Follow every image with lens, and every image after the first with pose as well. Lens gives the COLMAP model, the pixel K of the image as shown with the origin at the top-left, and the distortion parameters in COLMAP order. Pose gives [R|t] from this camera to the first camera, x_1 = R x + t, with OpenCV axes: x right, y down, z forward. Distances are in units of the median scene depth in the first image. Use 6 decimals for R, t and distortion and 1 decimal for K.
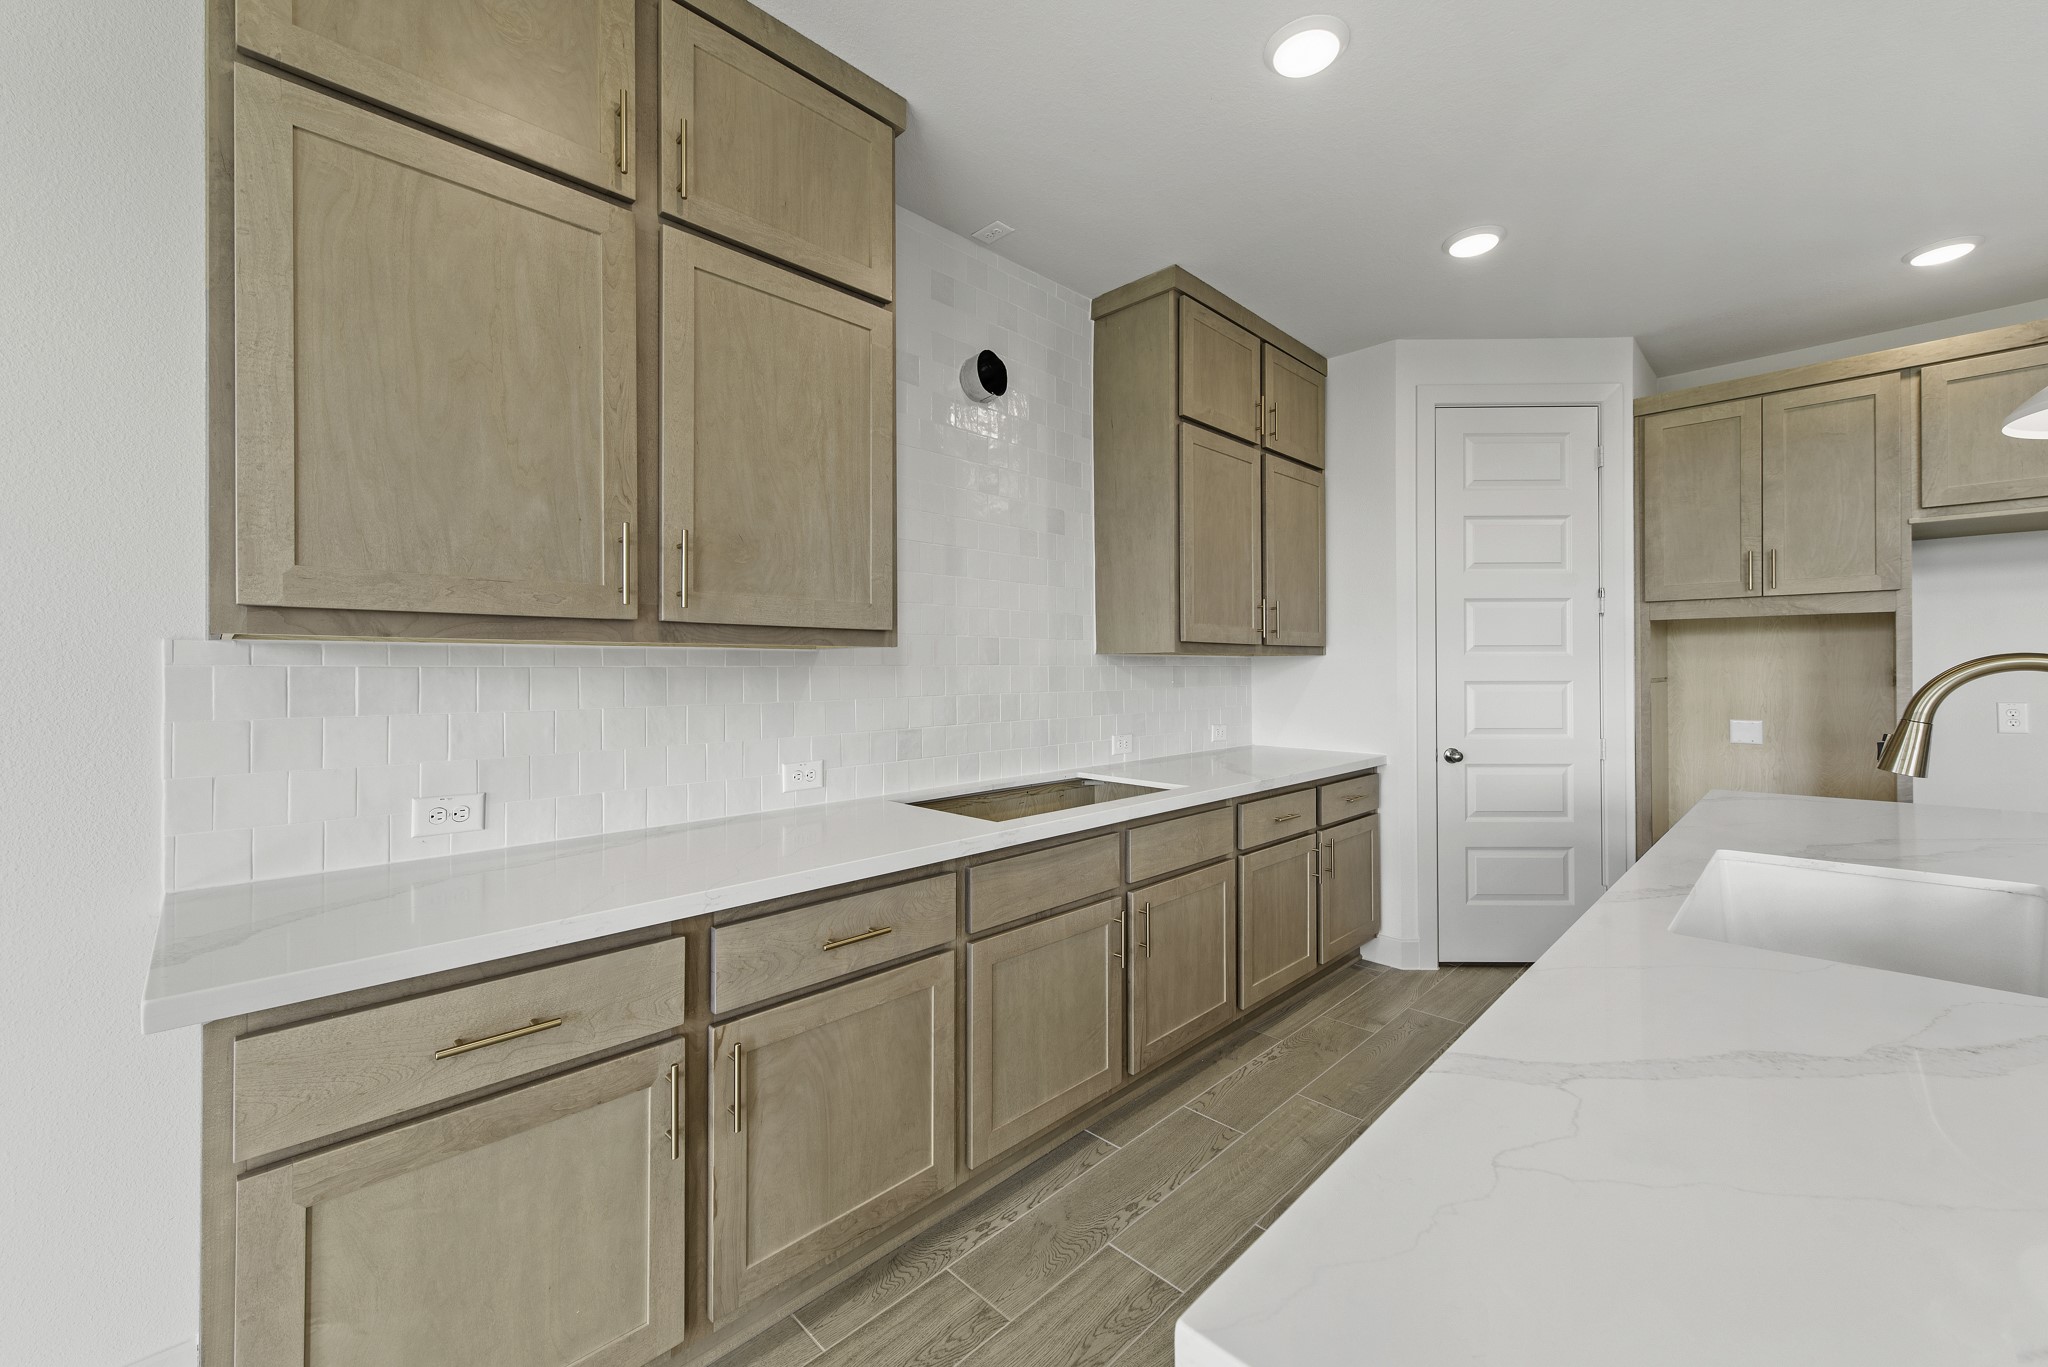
lens RADIAL K [[809.1, 0, 1030.8], [0, 809.1, 669.6], [0, 0, 1]] dist [0.008802, -0.002714]
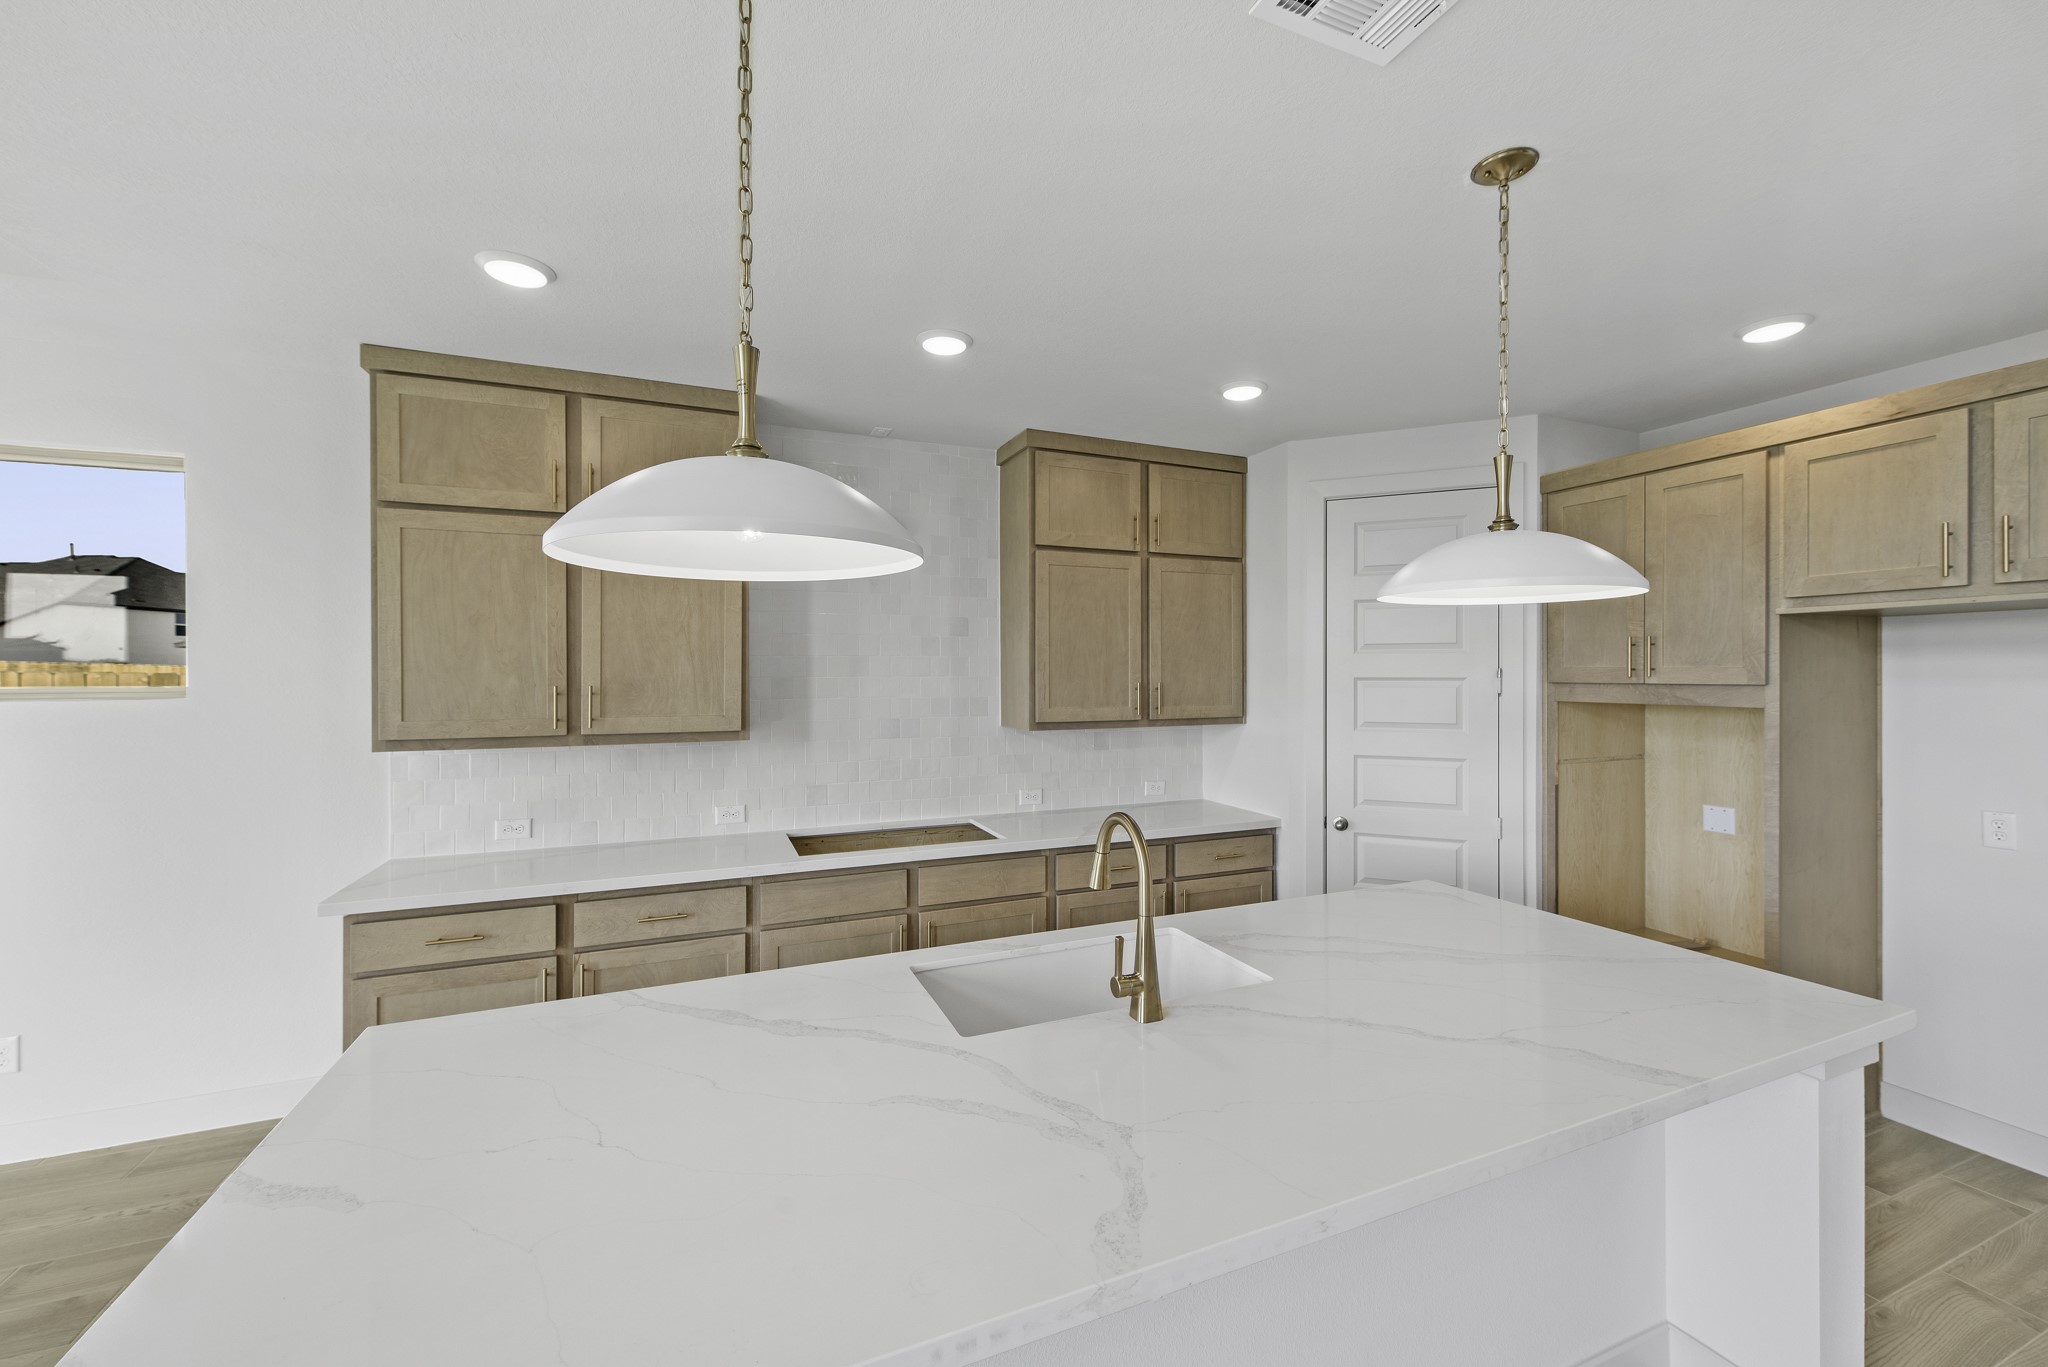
lens RADIAL K [[809.1, 0, 1022.4], [0, 809.1, 678.7], [0, 0, 1]] dist [0.008802, -0.002714]
pose [[0.924407, 0.004242, -0.381385, 0.975867], [-0.002153, 0.999980, 0.005905, -0.165892], [0.381402, -0.004637, 0.924398, -0.271516]]
